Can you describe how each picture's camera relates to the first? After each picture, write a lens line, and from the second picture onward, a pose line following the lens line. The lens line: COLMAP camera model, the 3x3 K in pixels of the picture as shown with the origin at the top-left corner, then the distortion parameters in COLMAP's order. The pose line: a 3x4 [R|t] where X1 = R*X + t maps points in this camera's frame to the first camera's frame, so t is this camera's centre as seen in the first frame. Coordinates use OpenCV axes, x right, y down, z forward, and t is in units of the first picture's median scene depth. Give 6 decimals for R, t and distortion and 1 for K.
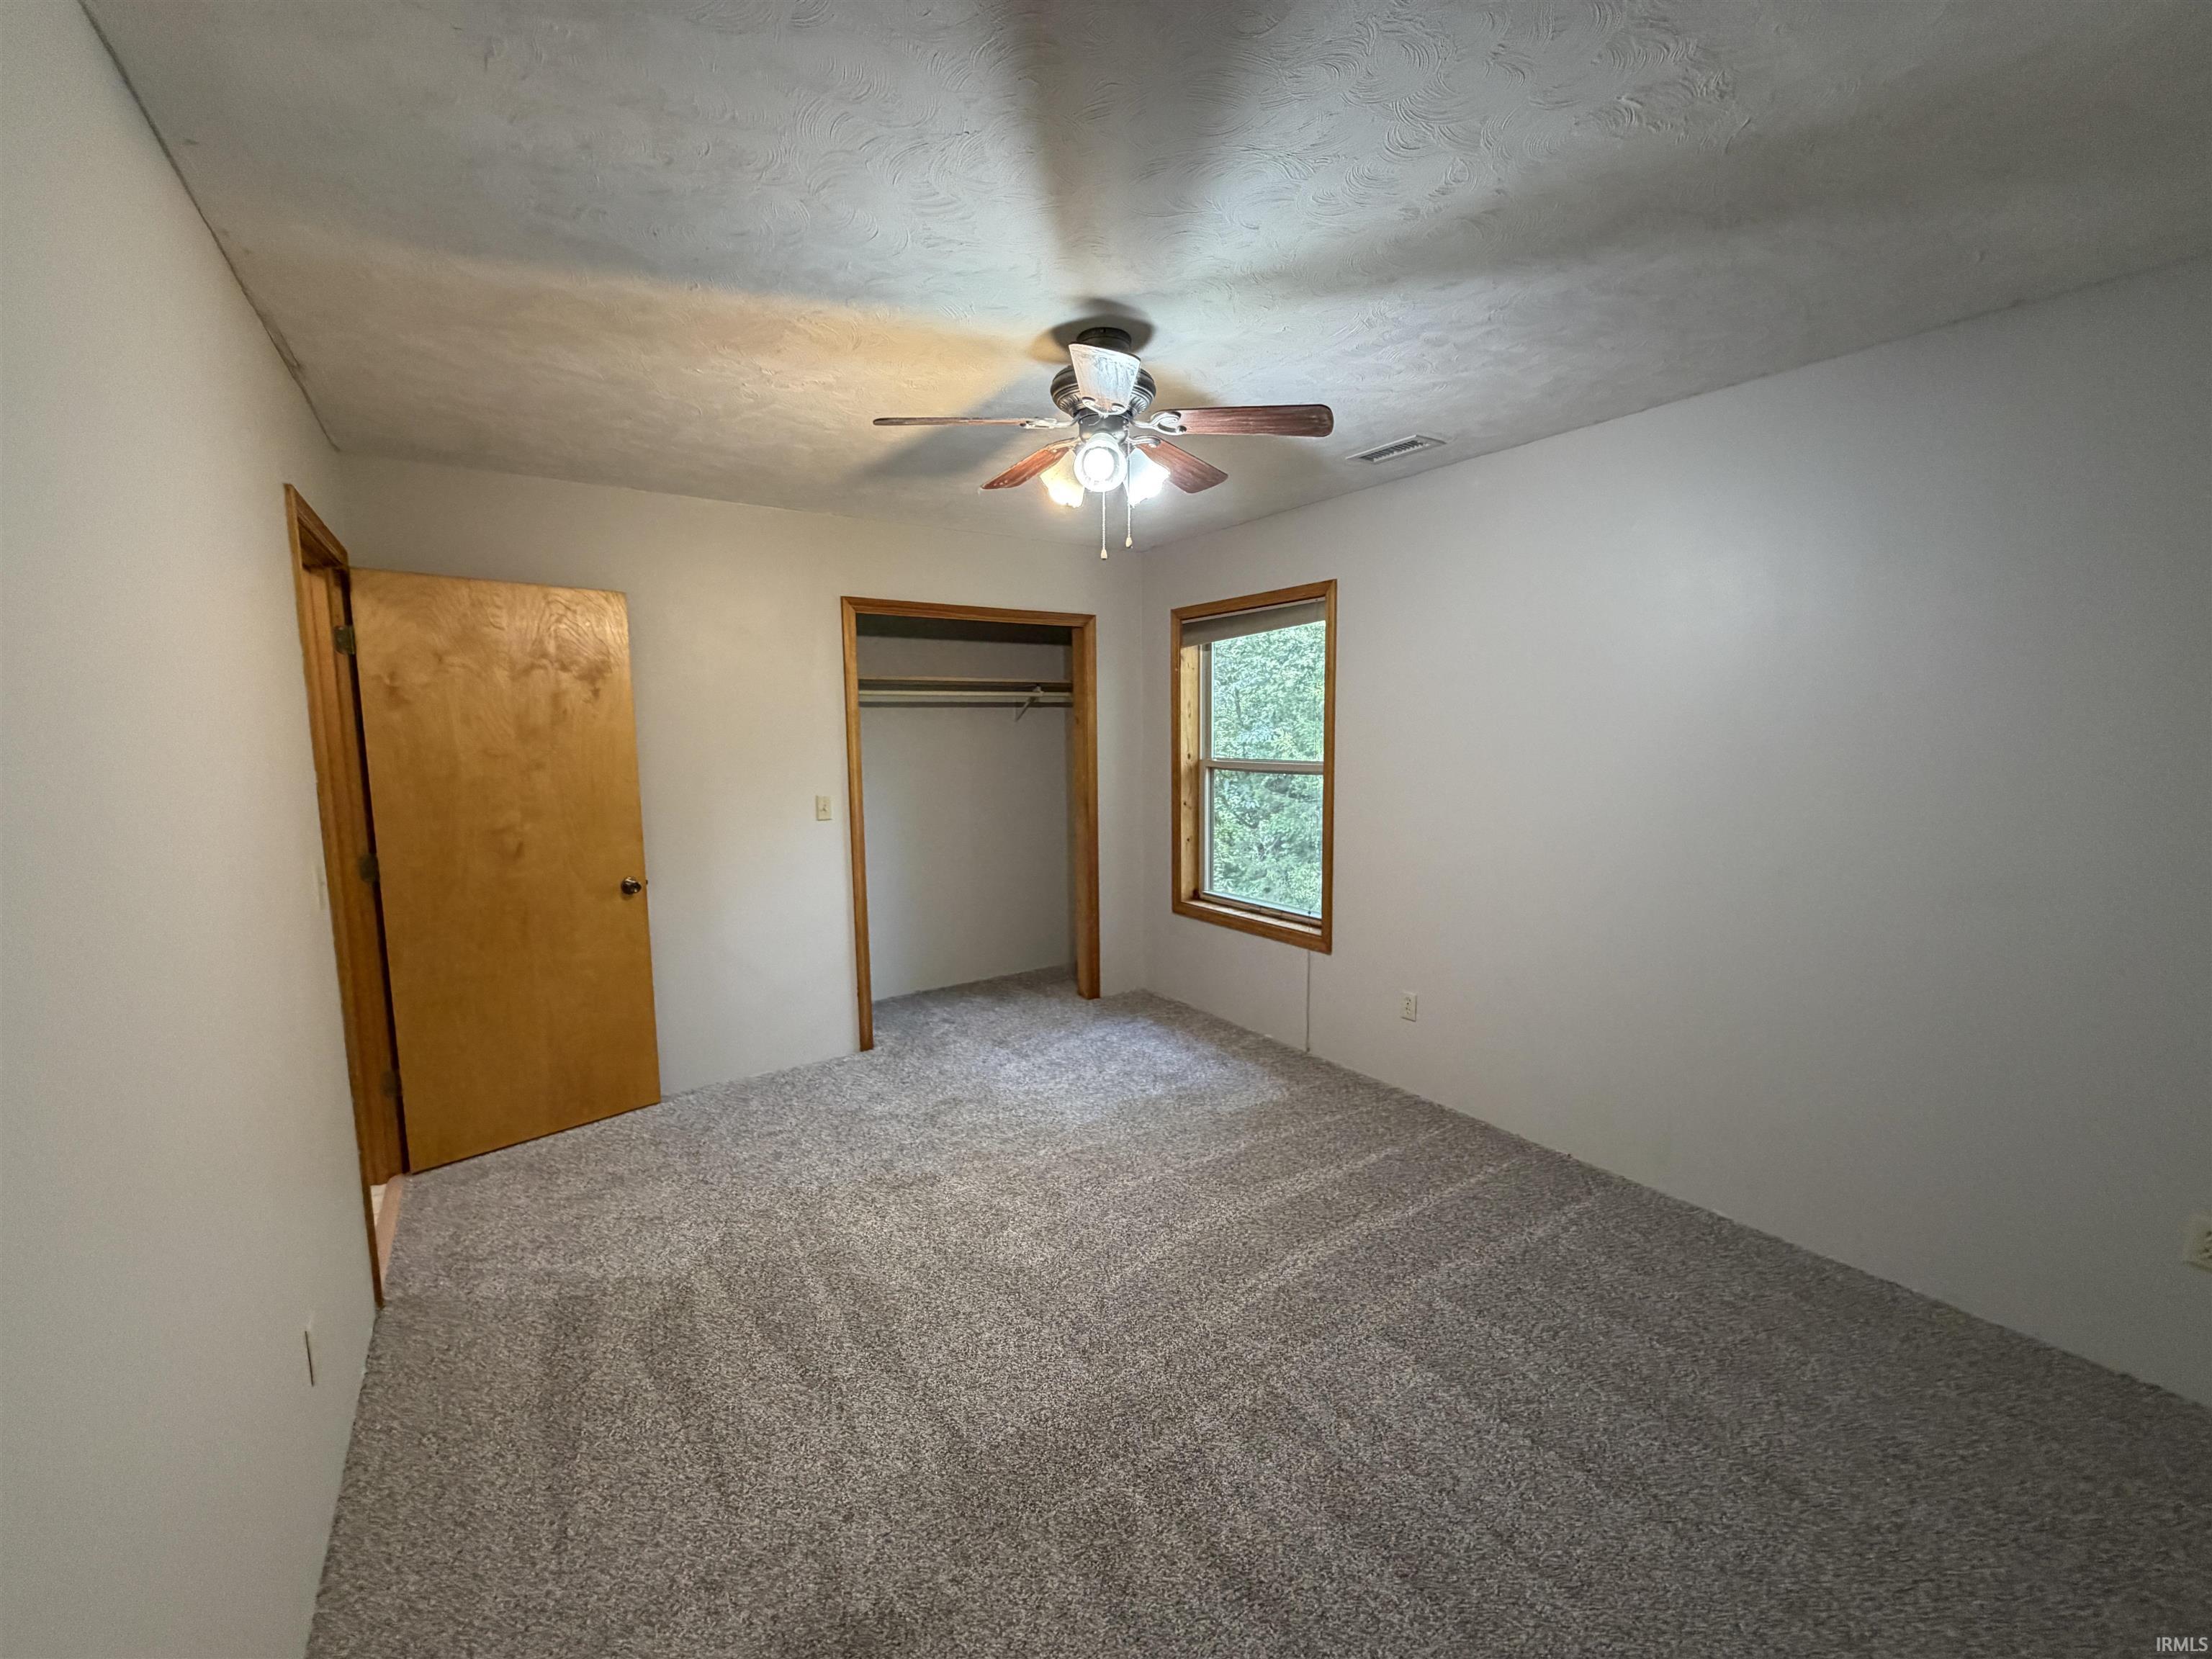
lens RADIAL K [[881.5, 0, 1101.8], [0, 881.5, 826.5], [0, 0, 1]] dist [0.000268, 0.000262]
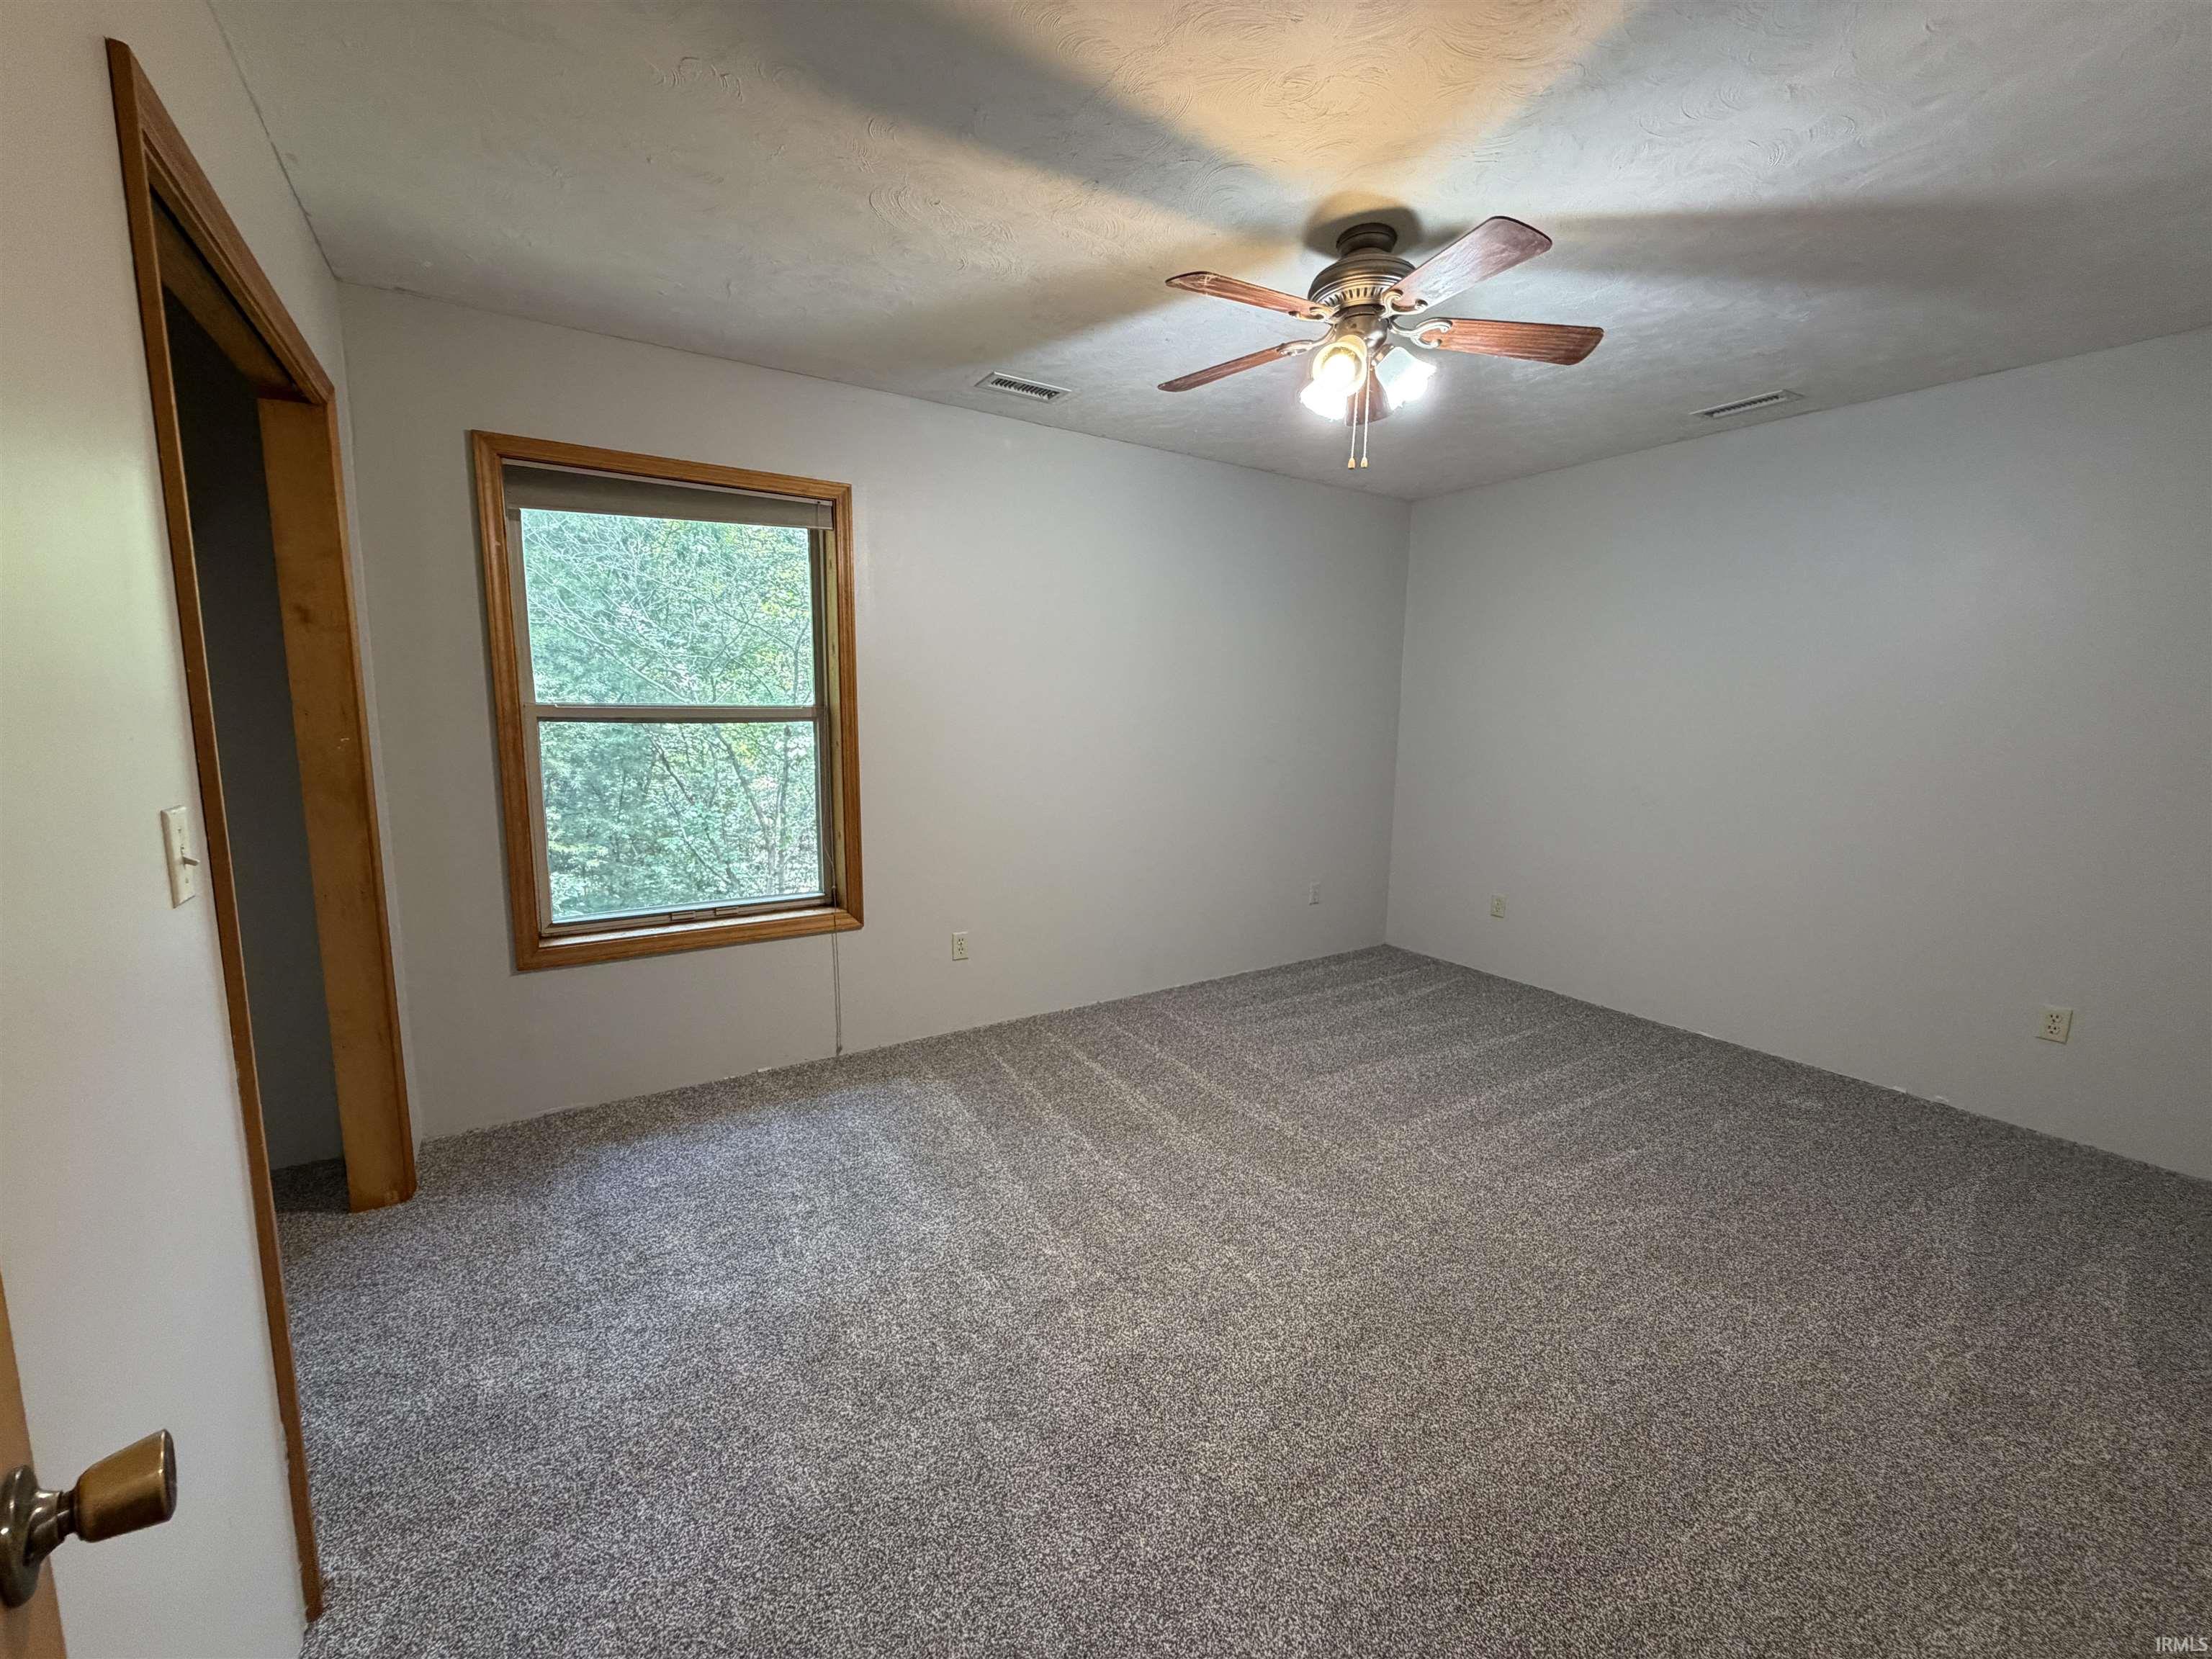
lens RADIAL K [[881.5, 0, 1101.8], [0, 881.5, 826.5], [0, 0, 1]] dist [0.000268, 0.000262]
pose [[0.029696, -0.132967, 0.990675, -0.575532], [0.099117, 0.986620, 0.129451, -0.042026], [-0.994633, 0.094348, 0.042478, 0.718364]]
